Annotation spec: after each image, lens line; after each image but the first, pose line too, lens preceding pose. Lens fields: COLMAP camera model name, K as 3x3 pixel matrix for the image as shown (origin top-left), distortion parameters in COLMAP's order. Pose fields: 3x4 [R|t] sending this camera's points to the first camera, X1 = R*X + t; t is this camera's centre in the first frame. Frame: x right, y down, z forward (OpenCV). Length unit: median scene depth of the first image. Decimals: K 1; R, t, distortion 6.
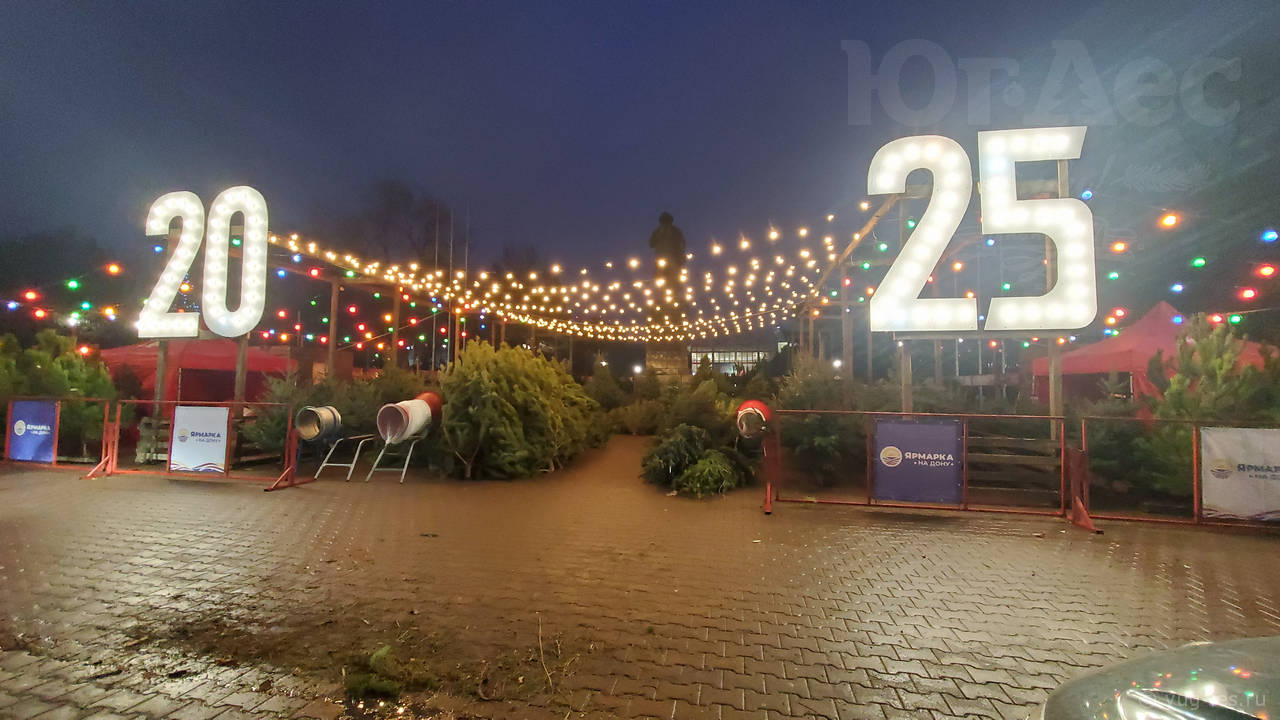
lens RADIAL K [[501.6, 0, 641.7], [0, 501.6, 359.4], [0, 0, 1]] dist [0.000130, -0.000037]
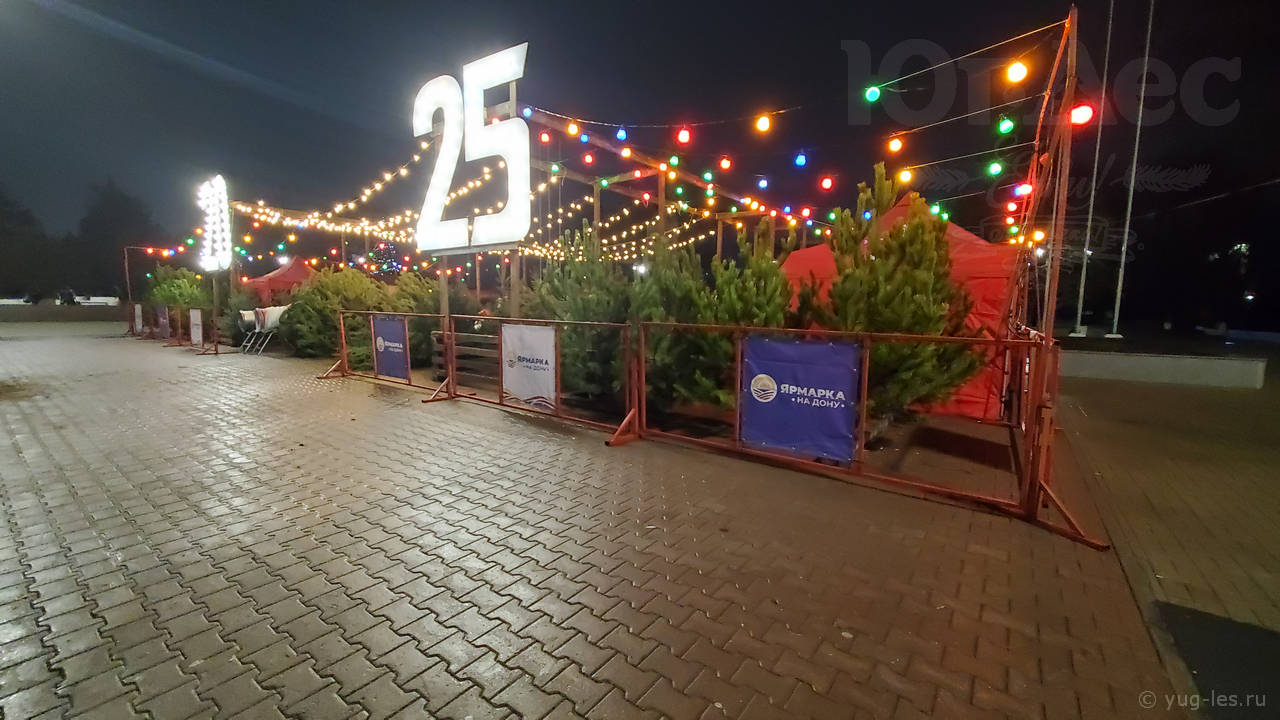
lens RADIAL K [[494.5, 0, 644.8], [0, 494.5, 360.0], [0, 0, 1]] dist [0.000864, -0.000036]
pose [[0.906119, 0.047921, -0.420299, 1.530072], [0.016369, 0.988847, 0.148033, 0.042789], [0.422705, -0.141016, 0.895229, 0.079390]]
